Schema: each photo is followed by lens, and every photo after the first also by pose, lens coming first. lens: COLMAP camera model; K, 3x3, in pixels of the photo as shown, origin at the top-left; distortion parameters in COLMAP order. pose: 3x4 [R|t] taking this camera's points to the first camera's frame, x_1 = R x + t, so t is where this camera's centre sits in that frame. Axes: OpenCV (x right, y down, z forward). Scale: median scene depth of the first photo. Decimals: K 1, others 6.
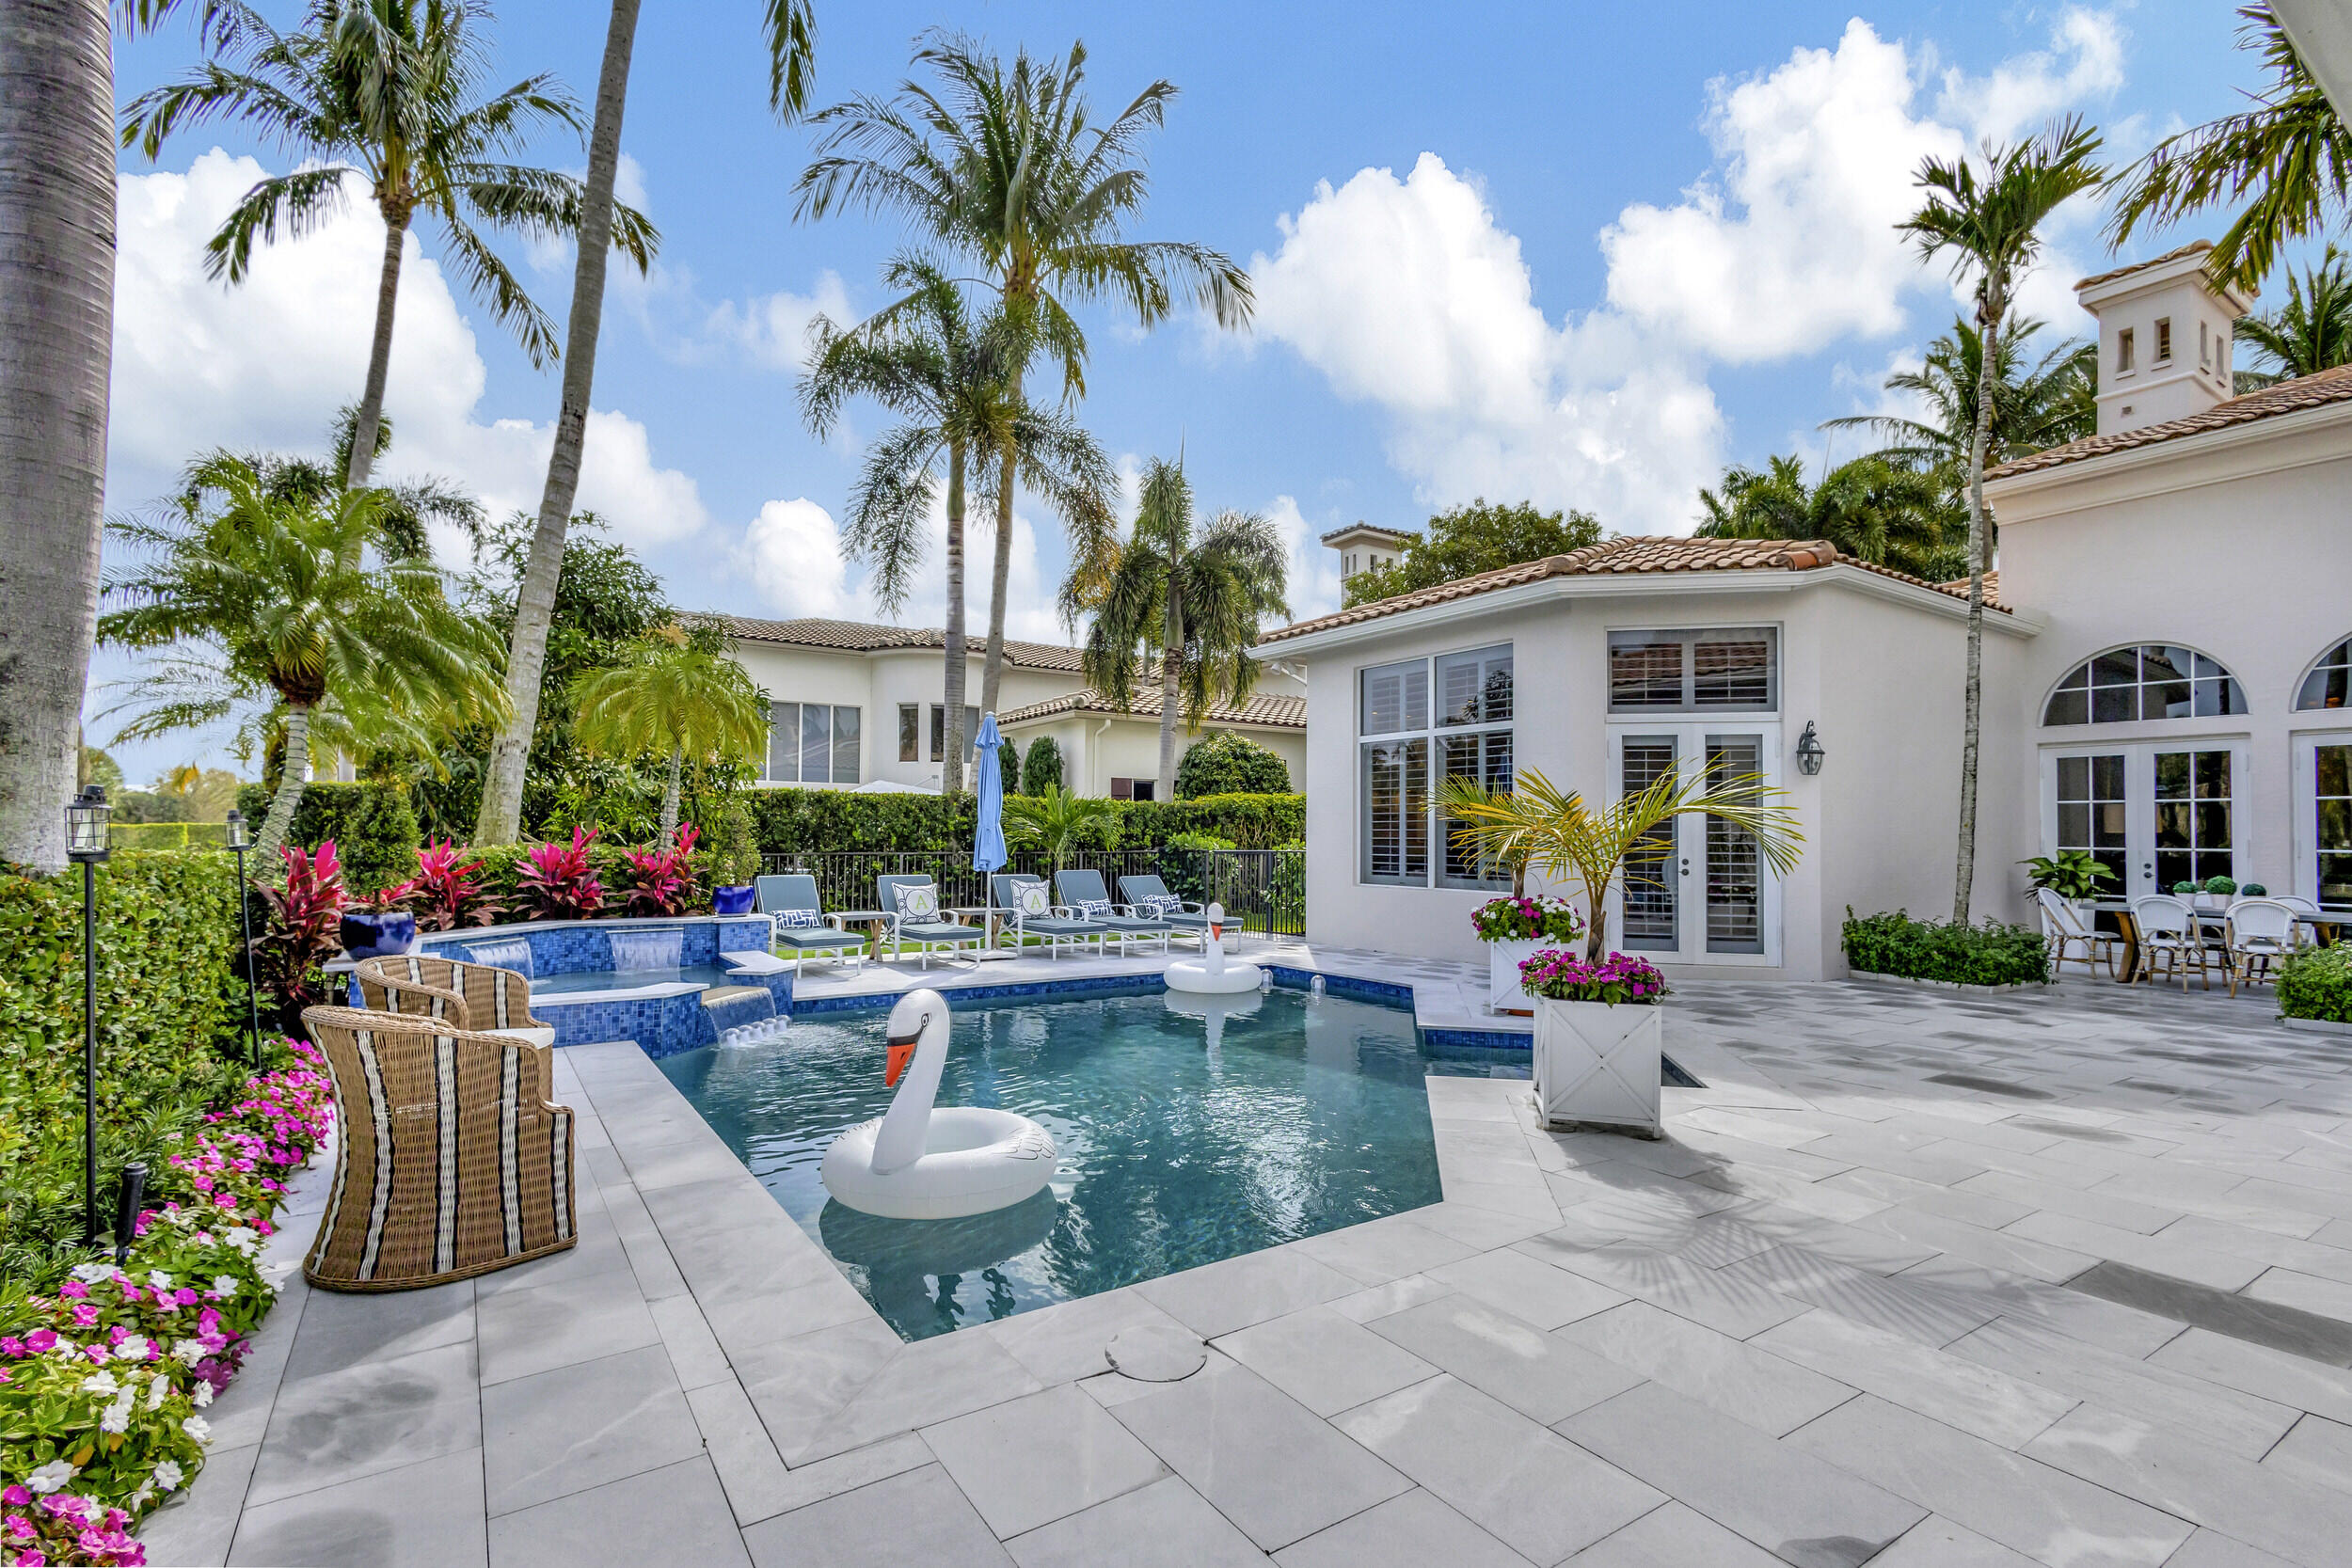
lens RADIAL K [[1083.6, 0, 1171.2], [0, 1083.6, 803.6], [0, 0, 1]] dist [0.003622, -0.000112]
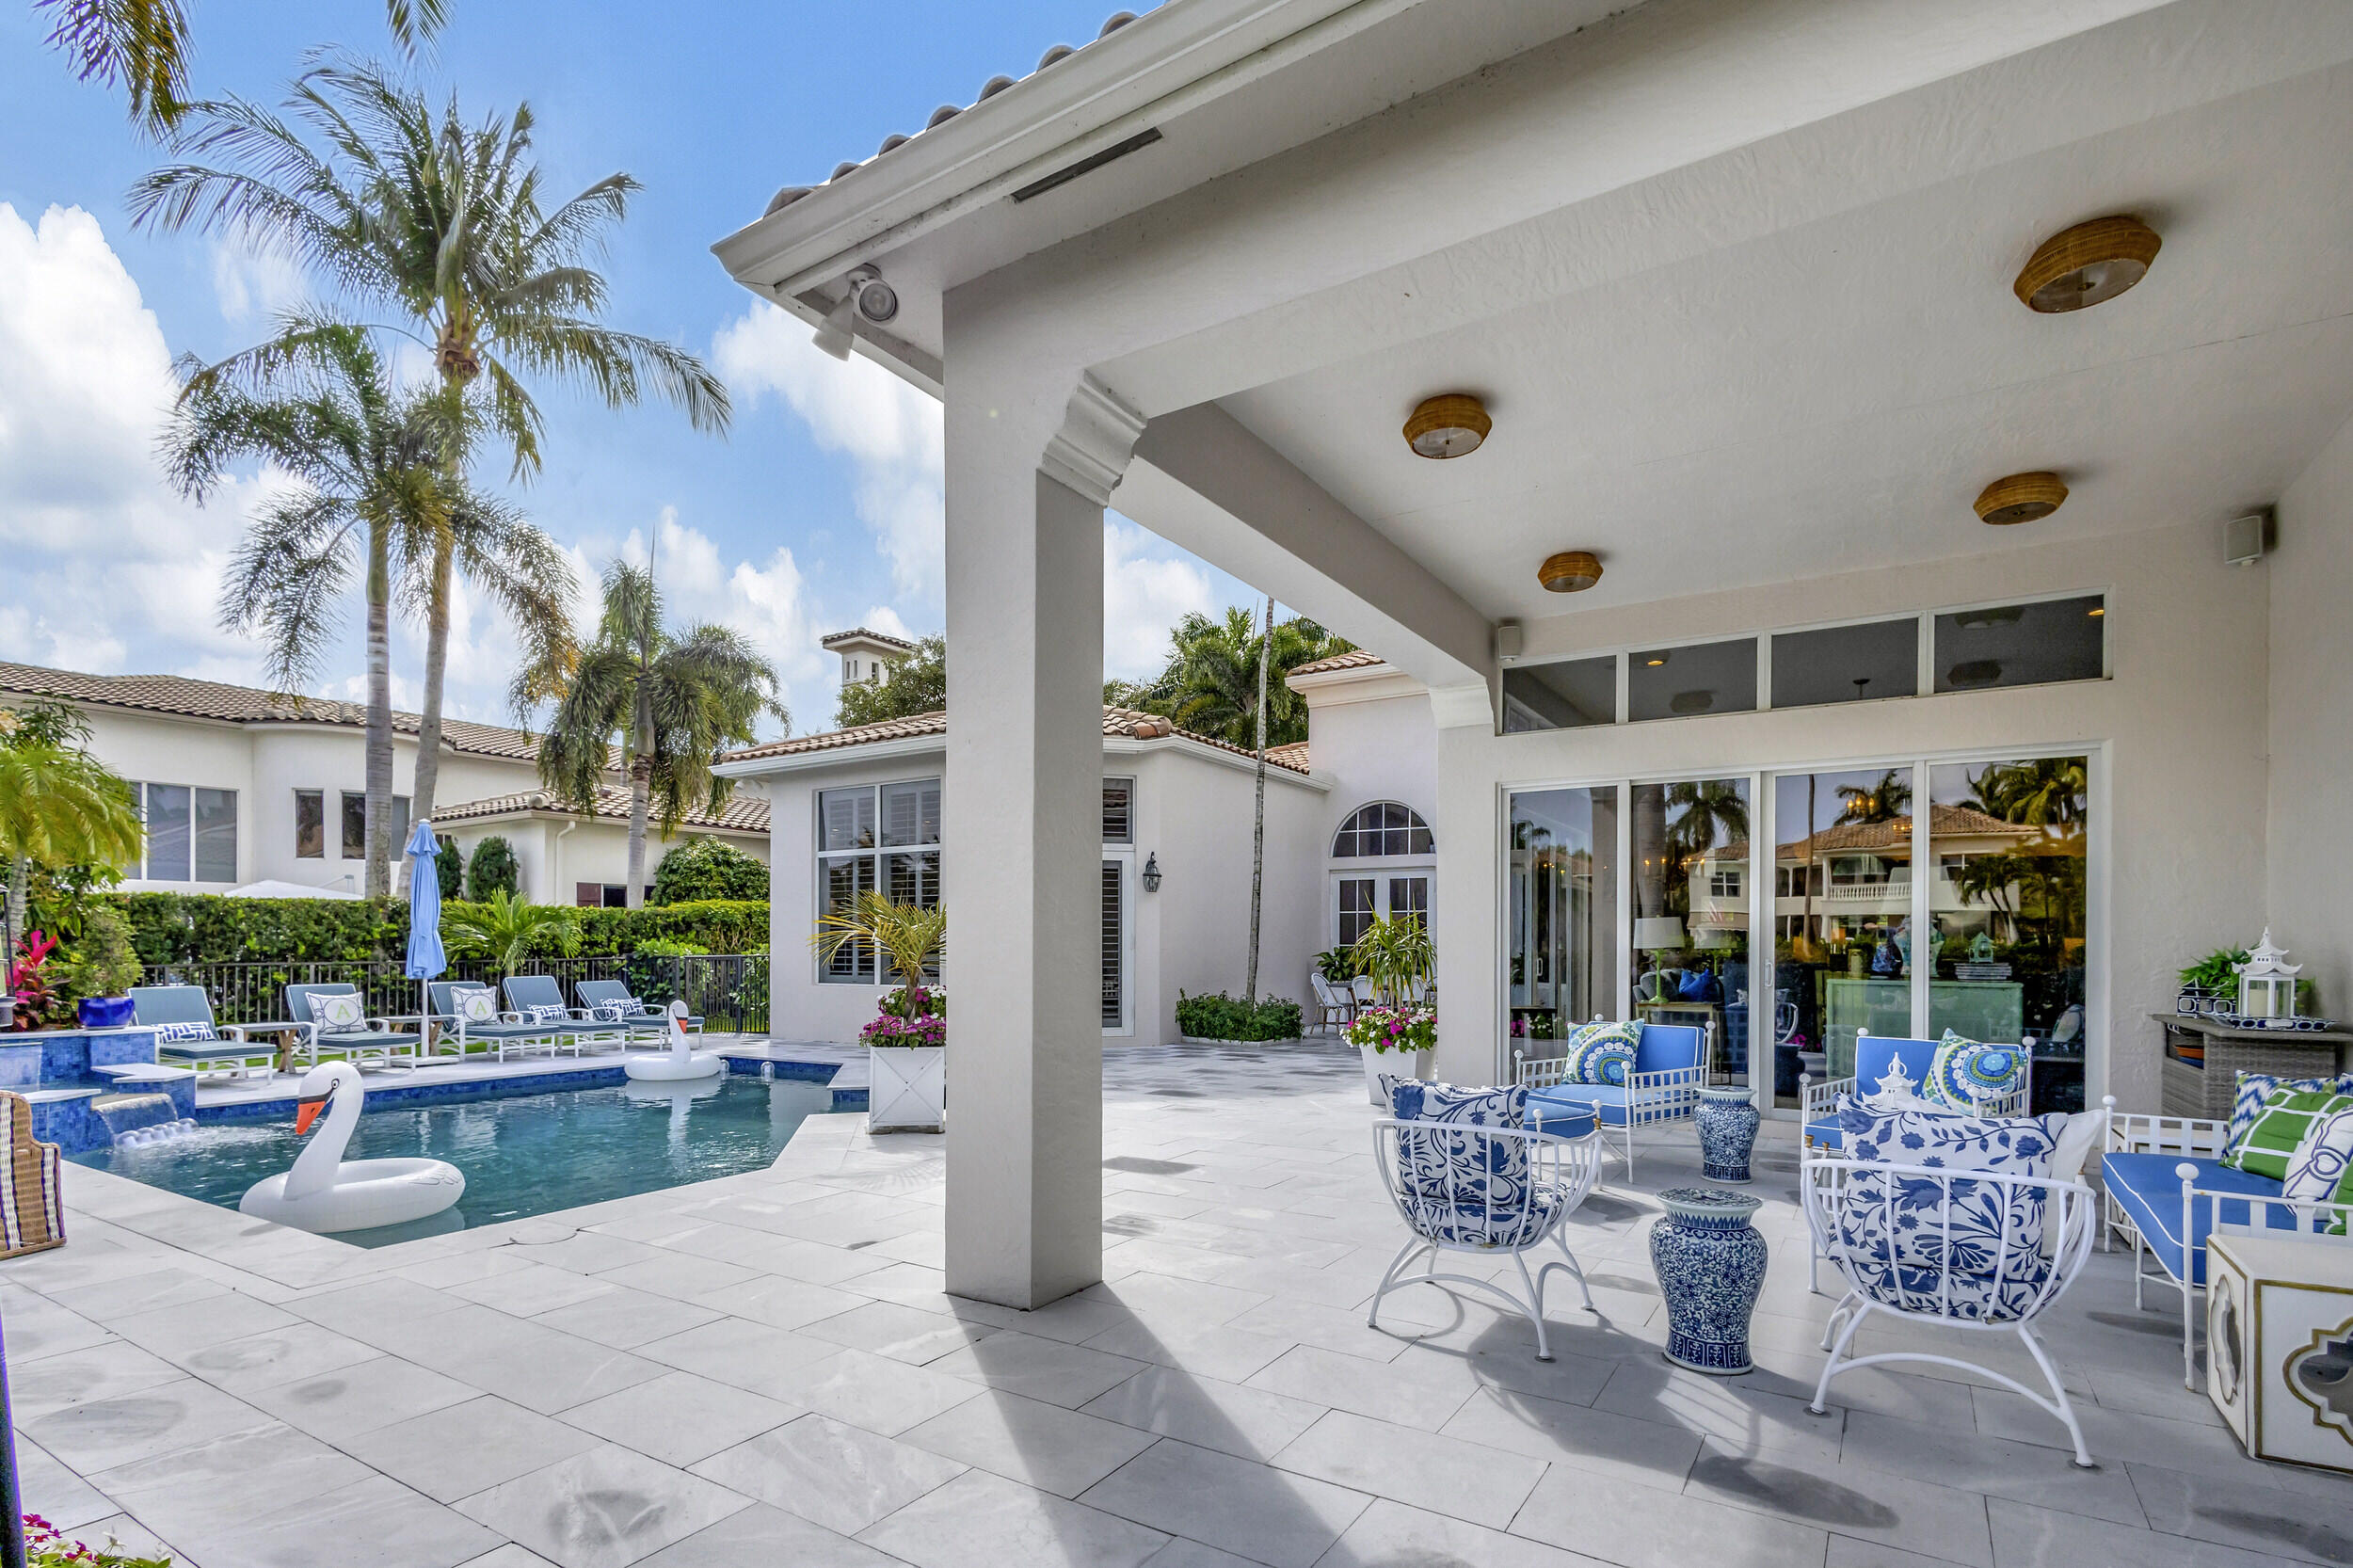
lens RADIAL K [[1131.6, 0, 1177.2], [0, 1131.6, 934.8], [0, 0, 1]] dist [0.020684, -0.009227]
pose [[0.913919, -0.005203, 0.405863, 0.040301], [-0.004445, 0.999730, 0.022825, -0.005184], [-0.405872, -0.022665, 0.913649, -0.246911]]
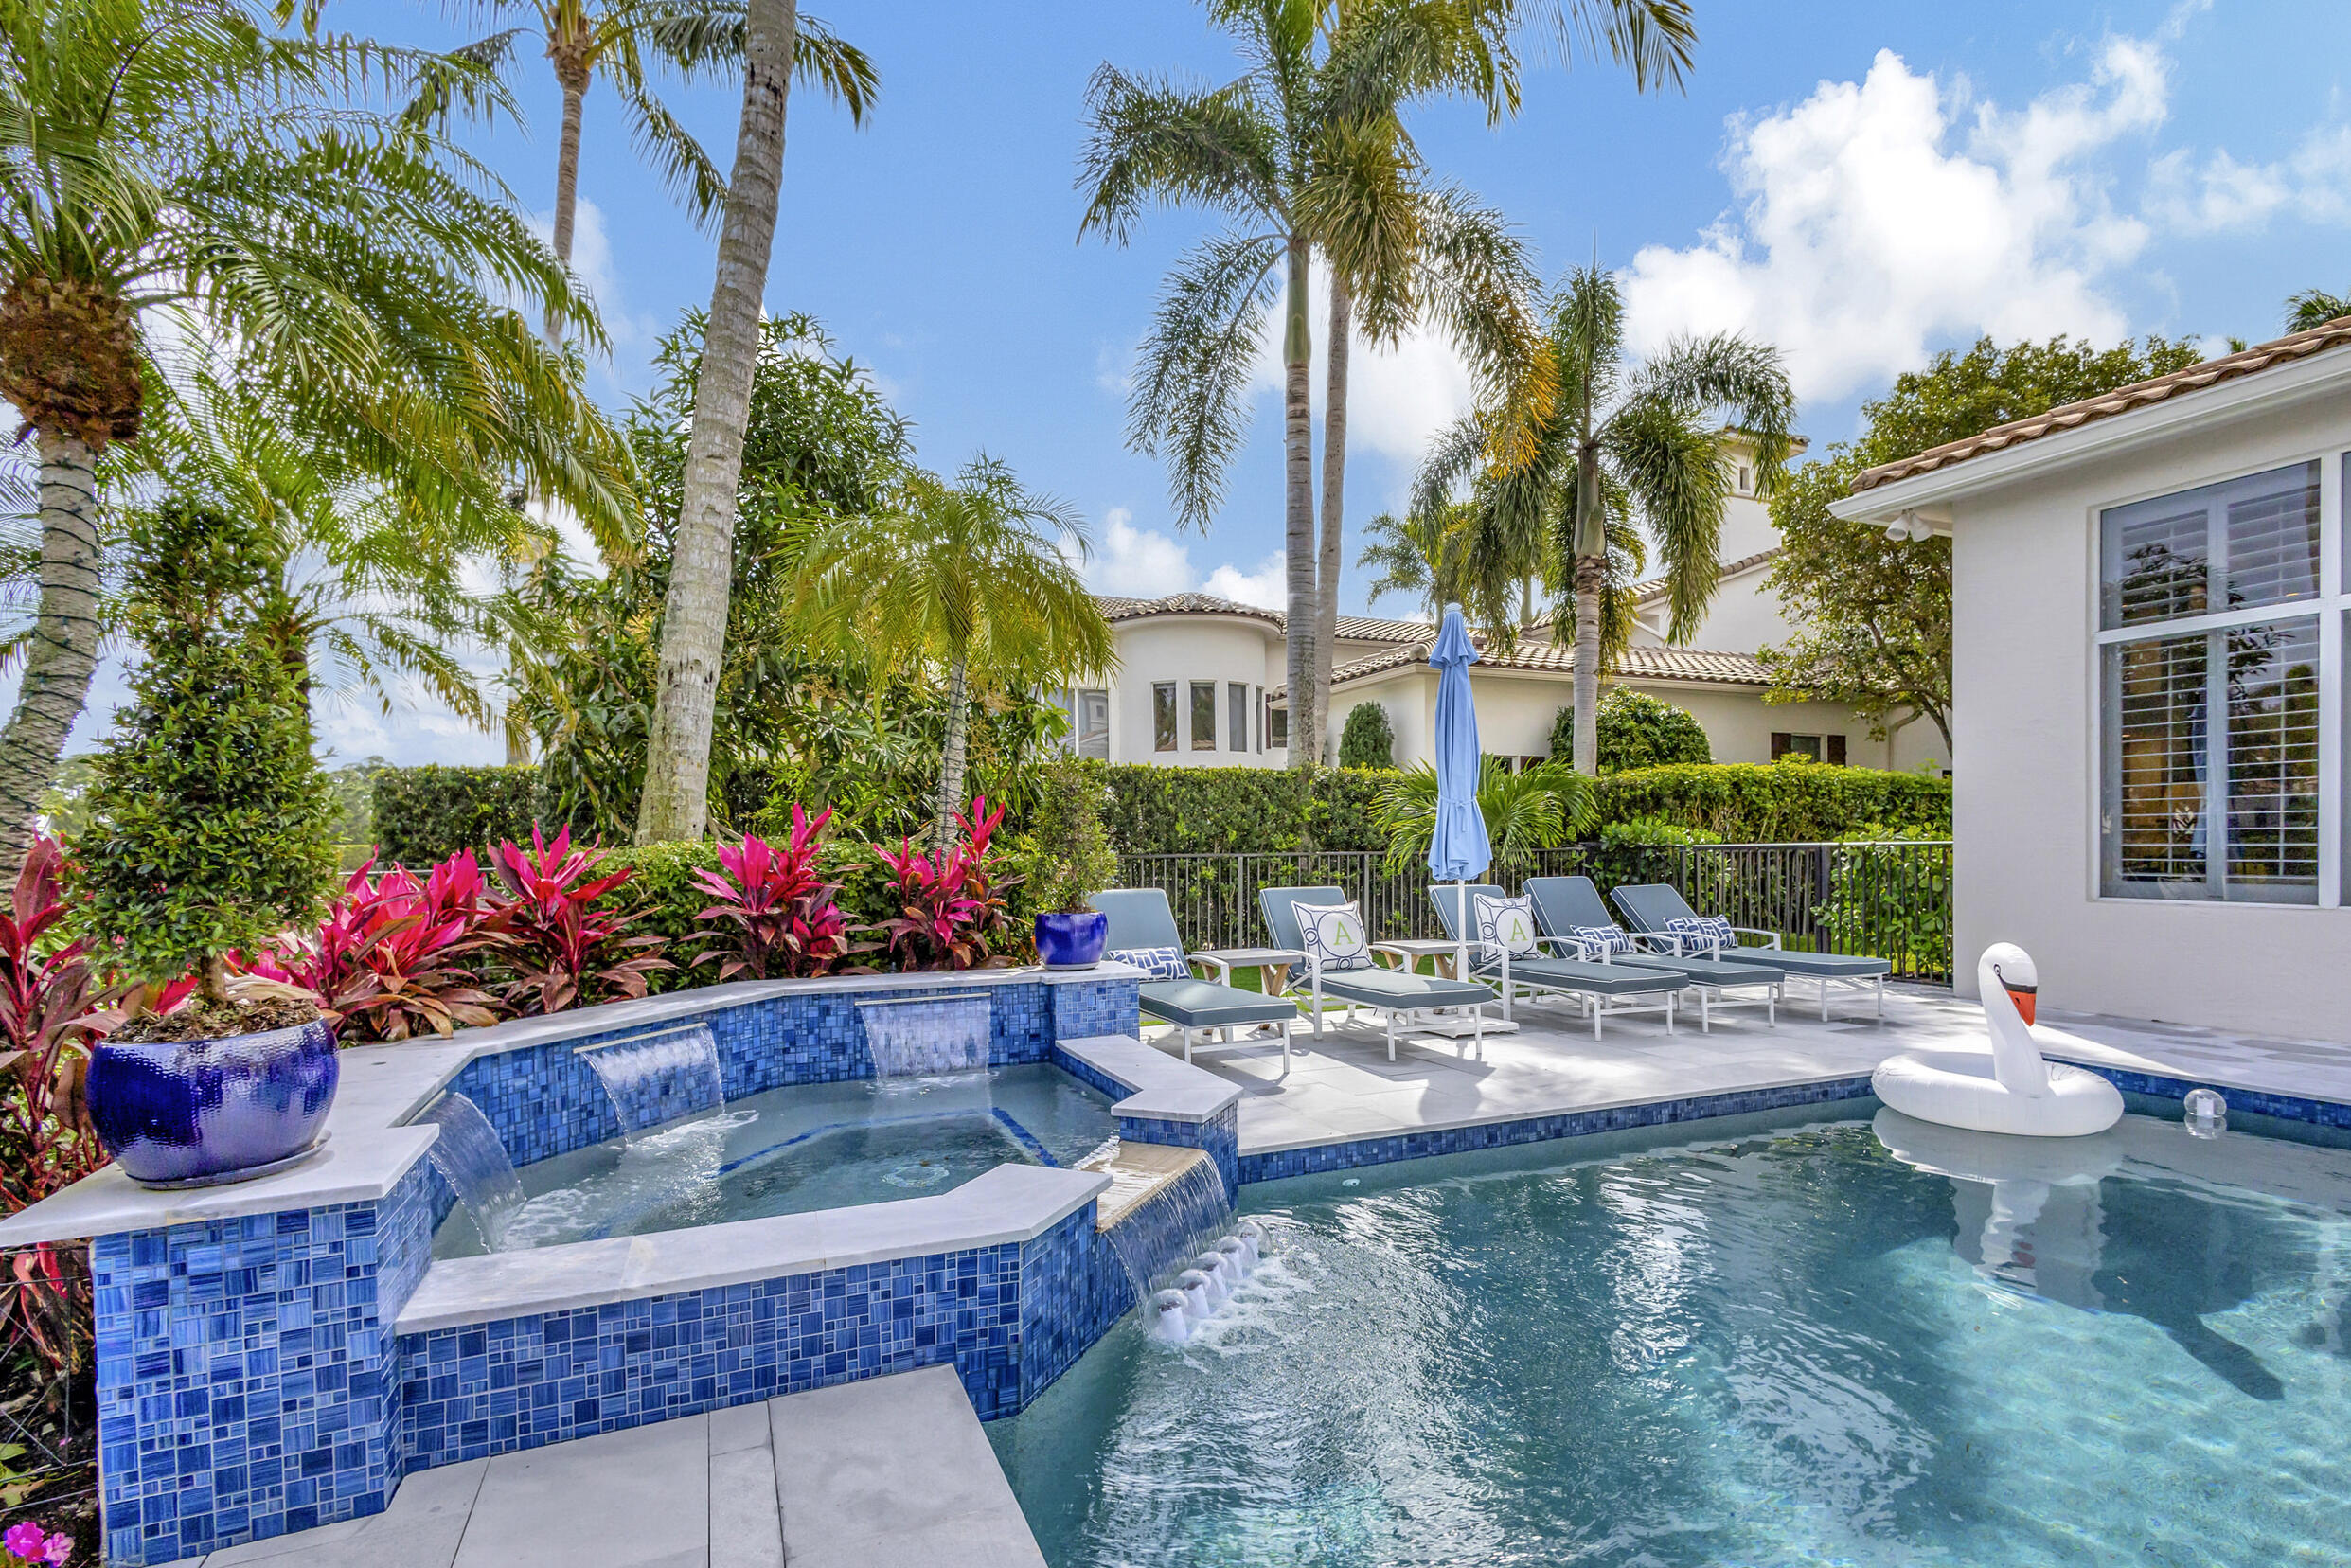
lens RADIAL K [[1109.5, 0, 1178.9], [0, 1109.5, 860.7], [0, 0, 1]] dist [0.005742, -0.000893]
pose [[0.983671, -0.011972, -0.179578, -0.206092], [0.020335, 0.998789, 0.044799, 0.022135], [0.178824, -0.047719, 0.982723, 0.385199]]
